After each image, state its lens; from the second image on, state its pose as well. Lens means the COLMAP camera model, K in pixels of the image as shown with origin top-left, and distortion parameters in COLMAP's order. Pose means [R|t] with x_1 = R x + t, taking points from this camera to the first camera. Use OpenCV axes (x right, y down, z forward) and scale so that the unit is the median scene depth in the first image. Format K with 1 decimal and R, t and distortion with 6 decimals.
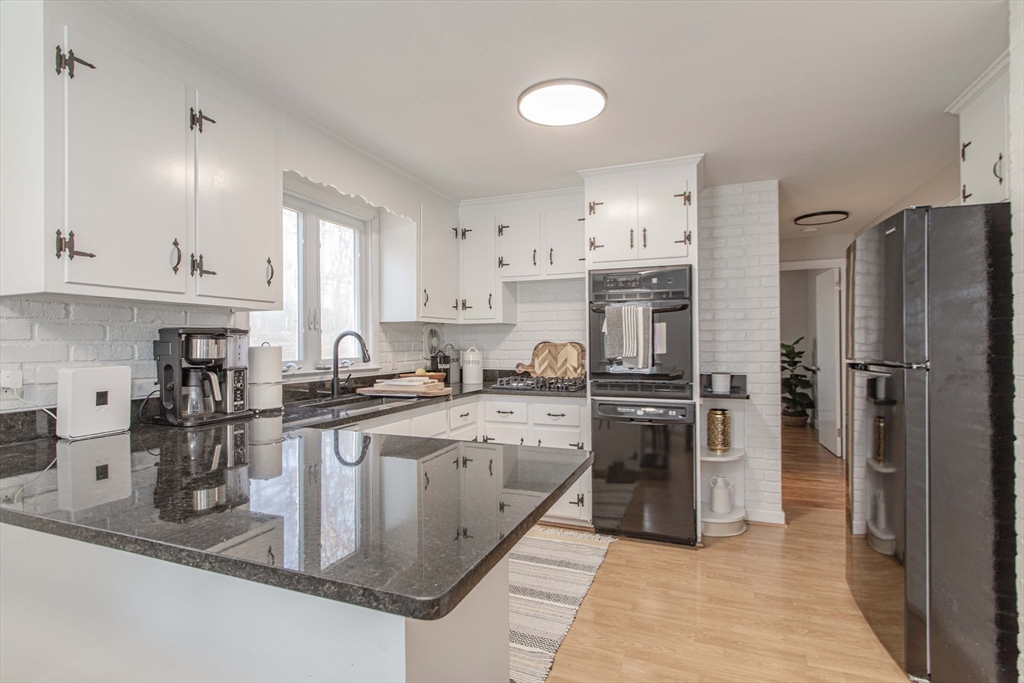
lens RADIAL K [[486.2, 0, 506.3], [0, 486.2, 338.4], [0, 0, 1]] dist [-0.001516, 0.001439]
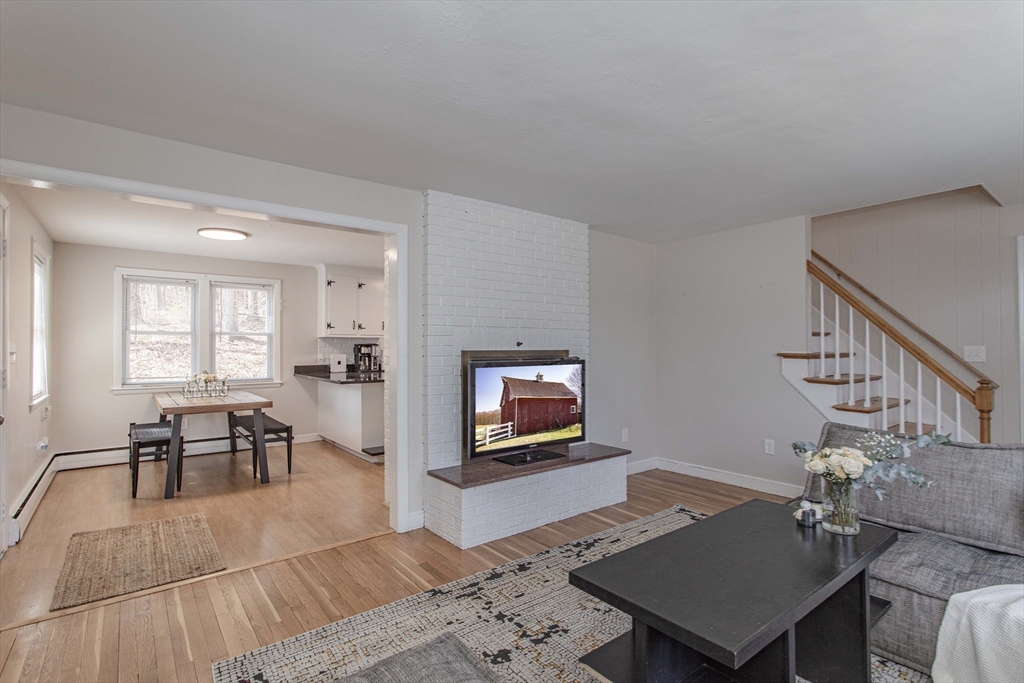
lens RADIAL K [[486.2, 0, 510.0], [0, 486.2, 344.0], [0, 0, 1]] dist [-0.001516, 0.001439]
pose [[0.869707, 0.001104, -0.493566, 1.340657], [0.000435, 0.999995, 0.003002, -0.022066], [0.493568, -0.002826, 0.869703, -1.003795]]
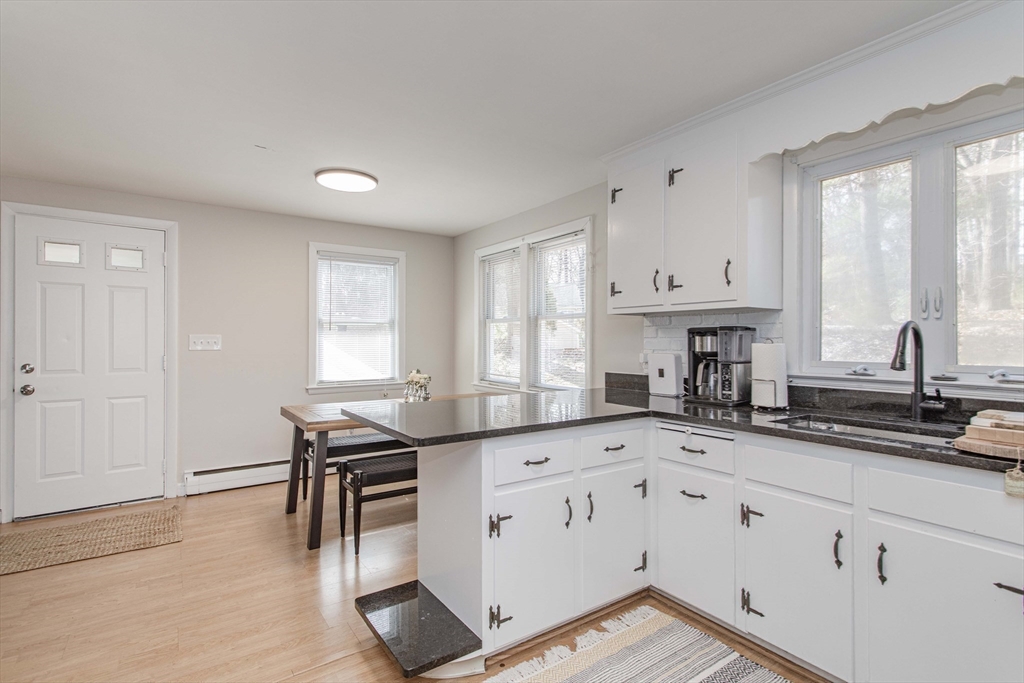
lens RADIAL K [[486.2, 0, 513.7], [0, 486.2, 345.5], [0, 0, 1]] dist [-0.001516, 0.001439]
pose [[-0.549820, 0.015711, -0.835135, 0.485389], [0.014178, 0.999855, 0.009475, 0.004537], [0.835163, -0.006631, -0.549963, 0.888164]]
